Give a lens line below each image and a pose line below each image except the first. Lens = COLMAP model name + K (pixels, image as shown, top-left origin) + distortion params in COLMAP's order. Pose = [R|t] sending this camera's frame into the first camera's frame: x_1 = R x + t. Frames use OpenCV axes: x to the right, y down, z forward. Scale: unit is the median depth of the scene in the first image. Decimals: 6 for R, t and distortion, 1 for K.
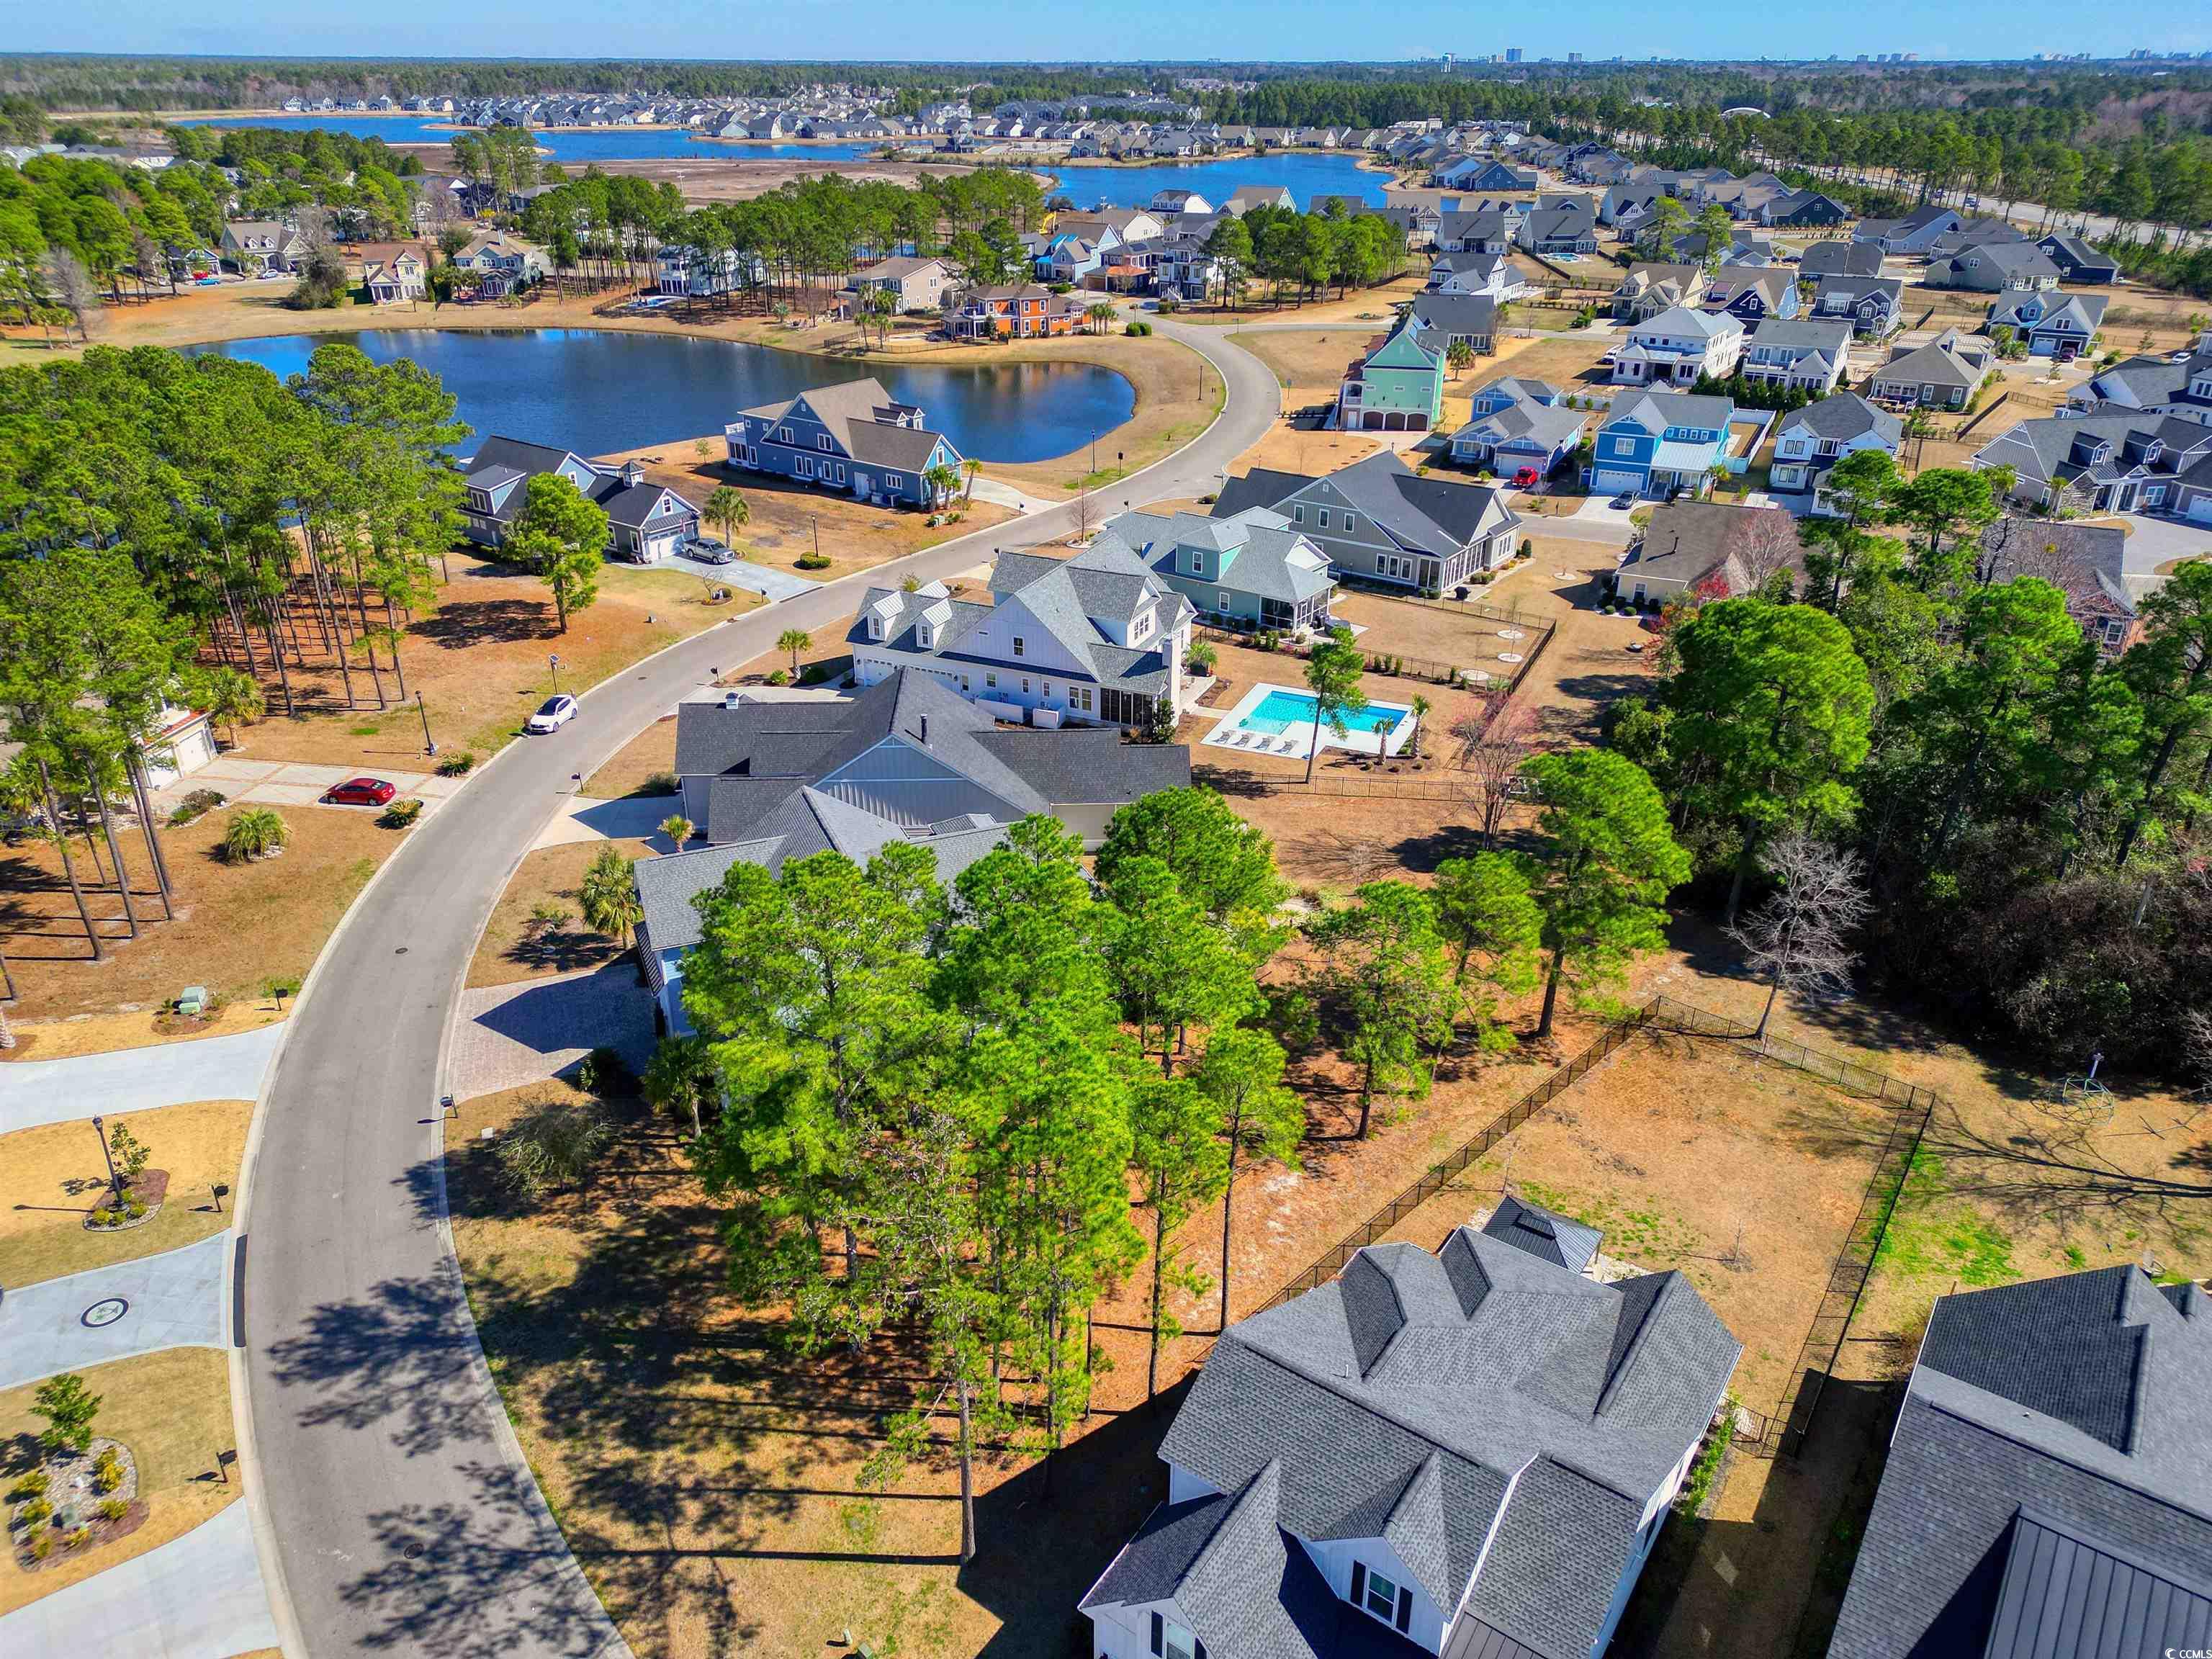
lens RADIAL K [[1520.2, 0, 1089.5], [0, 1520.2, 839.6], [0, 0, 1]] dist [0.066092, -0.056354]
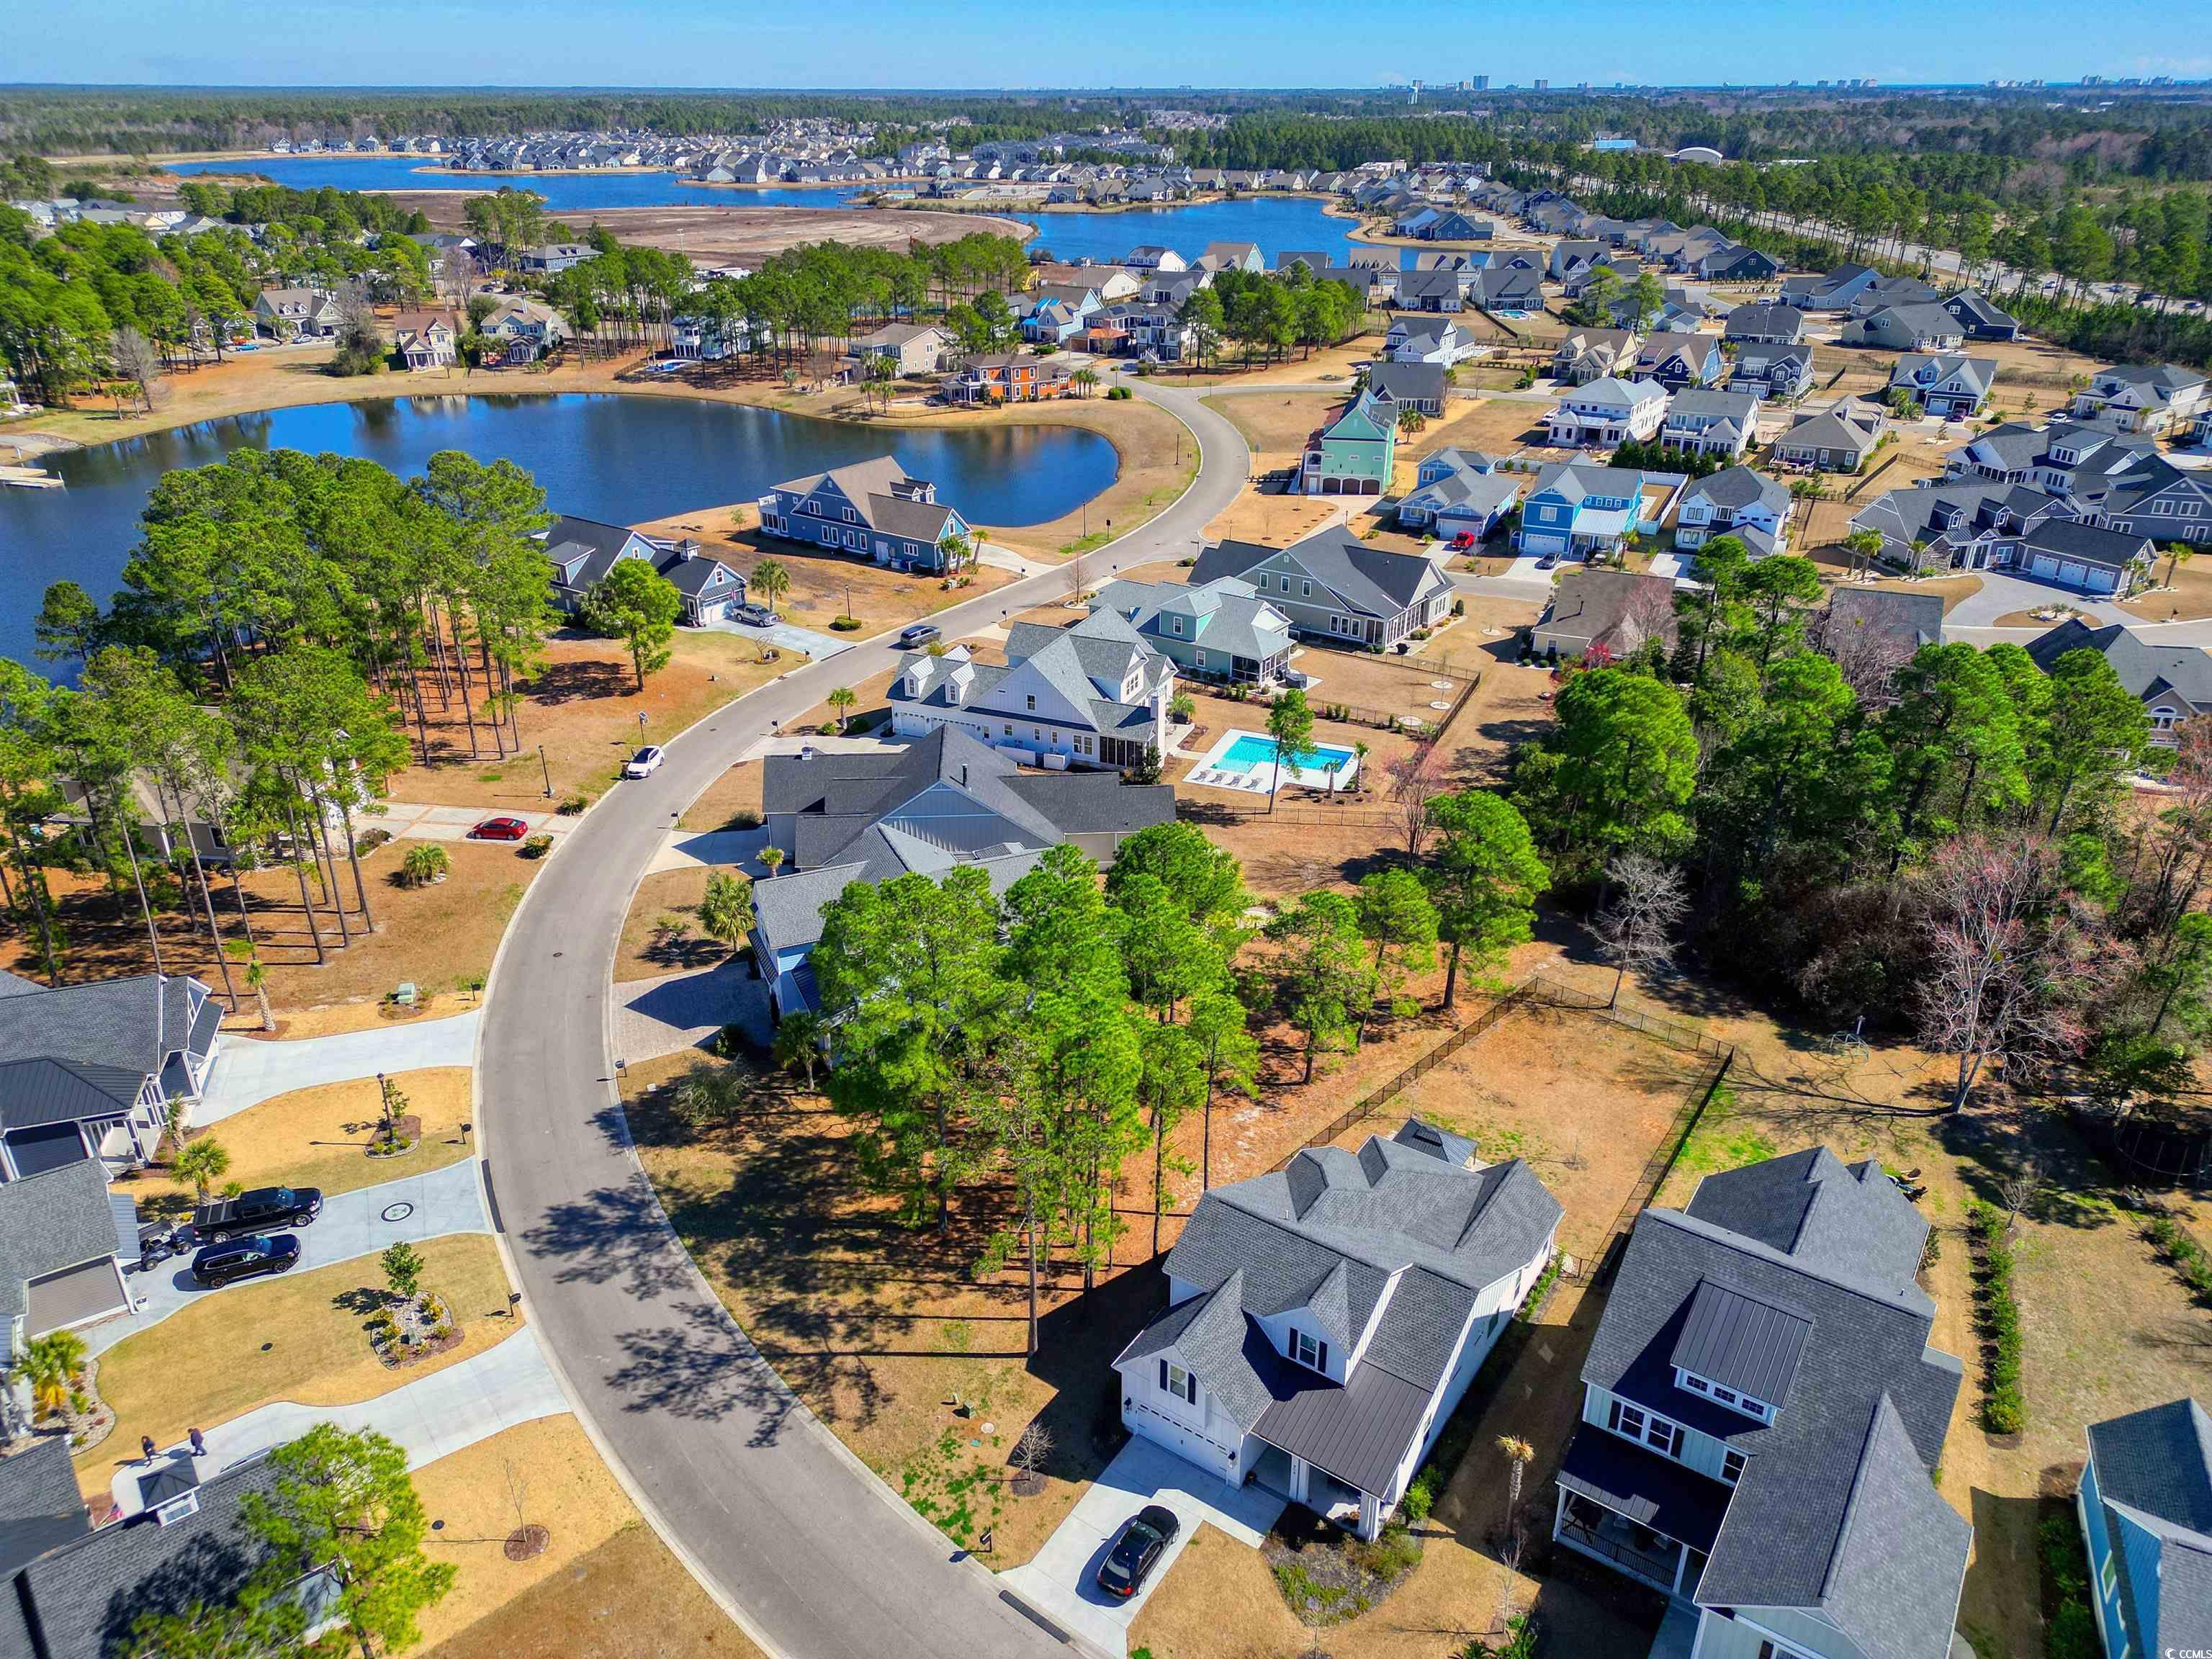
lens RADIAL K [[1520.2, 0, 1089.1], [0, 1520.2, 827.9], [0, 0, 1]] dist [0.066092, -0.056354]
pose [[0.999871, -0.009567, 0.012928, -0.016658], [0.009837, 0.999732, -0.020937, -0.001374], [-0.012724, 0.021062, 0.999697, -0.201147]]
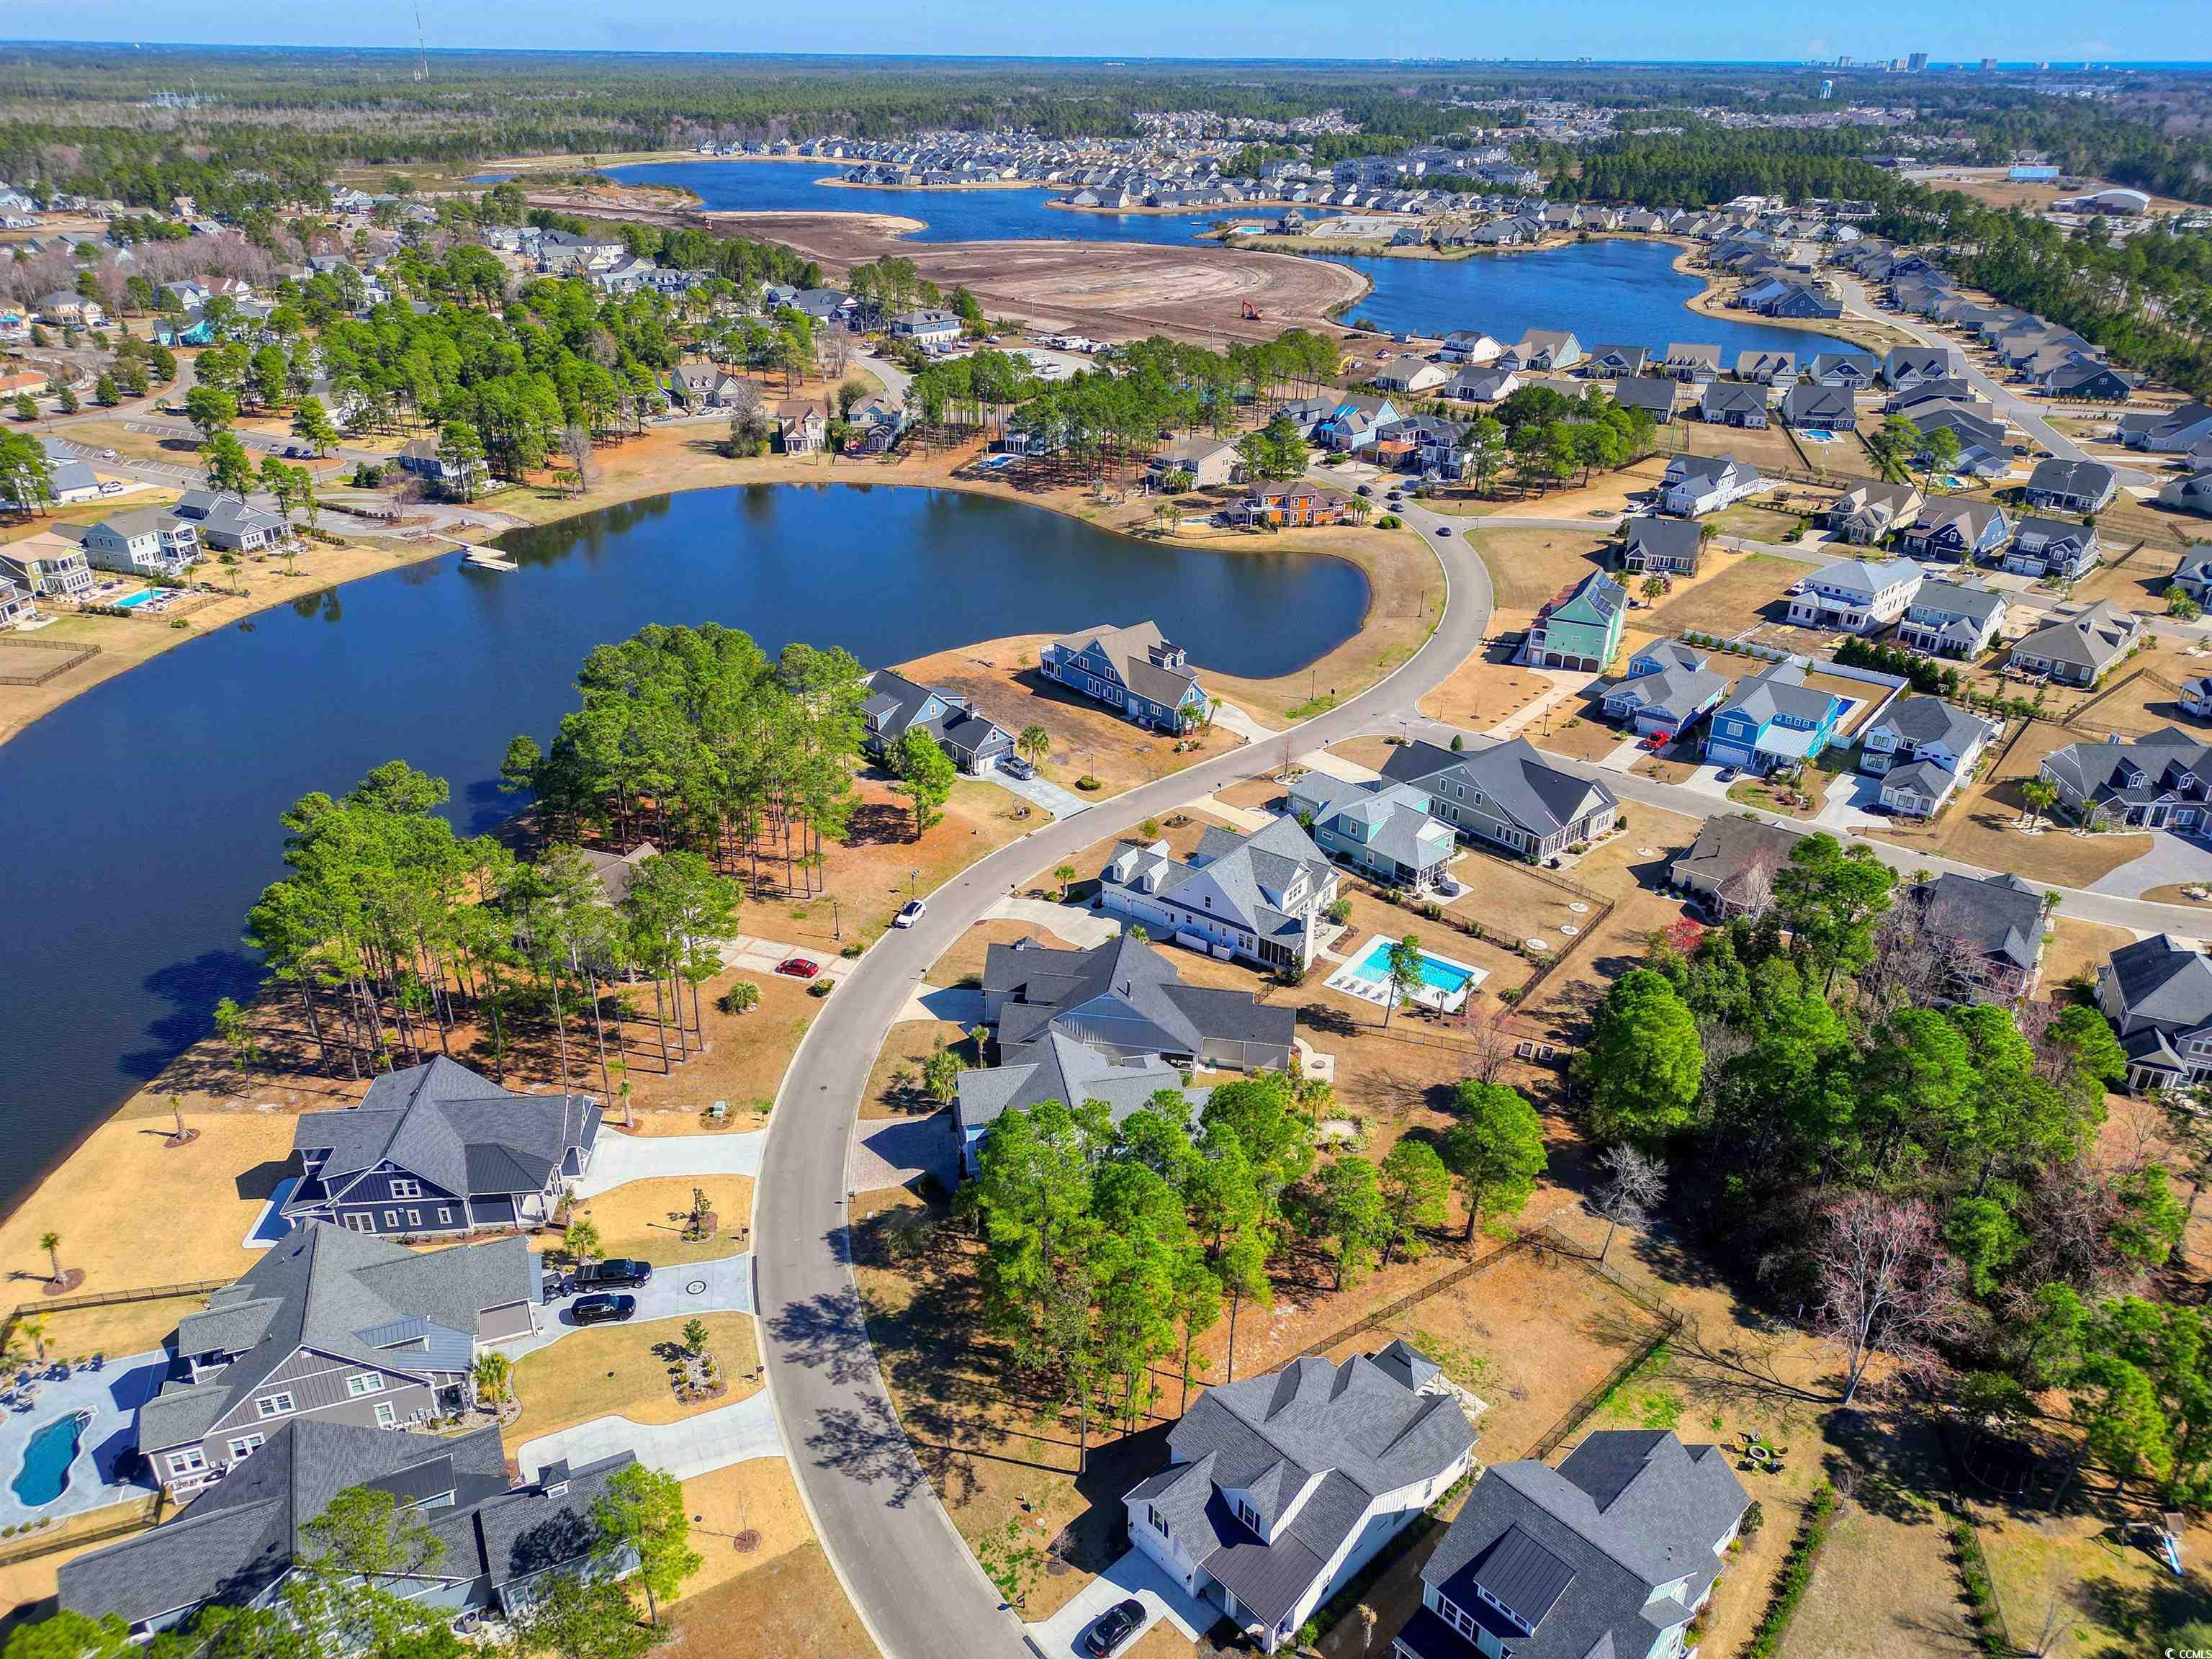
lens RADIAL K [[1520.2, 0, 1095.1], [0, 1520.2, 806.6], [0, 0, 1]] dist [0.066092, -0.056354]
pose [[0.979070, 0.094980, -0.180001, 0.102706], [-0.098635, 0.995058, -0.011445, -0.189843], [0.178025, 0.028960, 0.983600, -0.488286]]
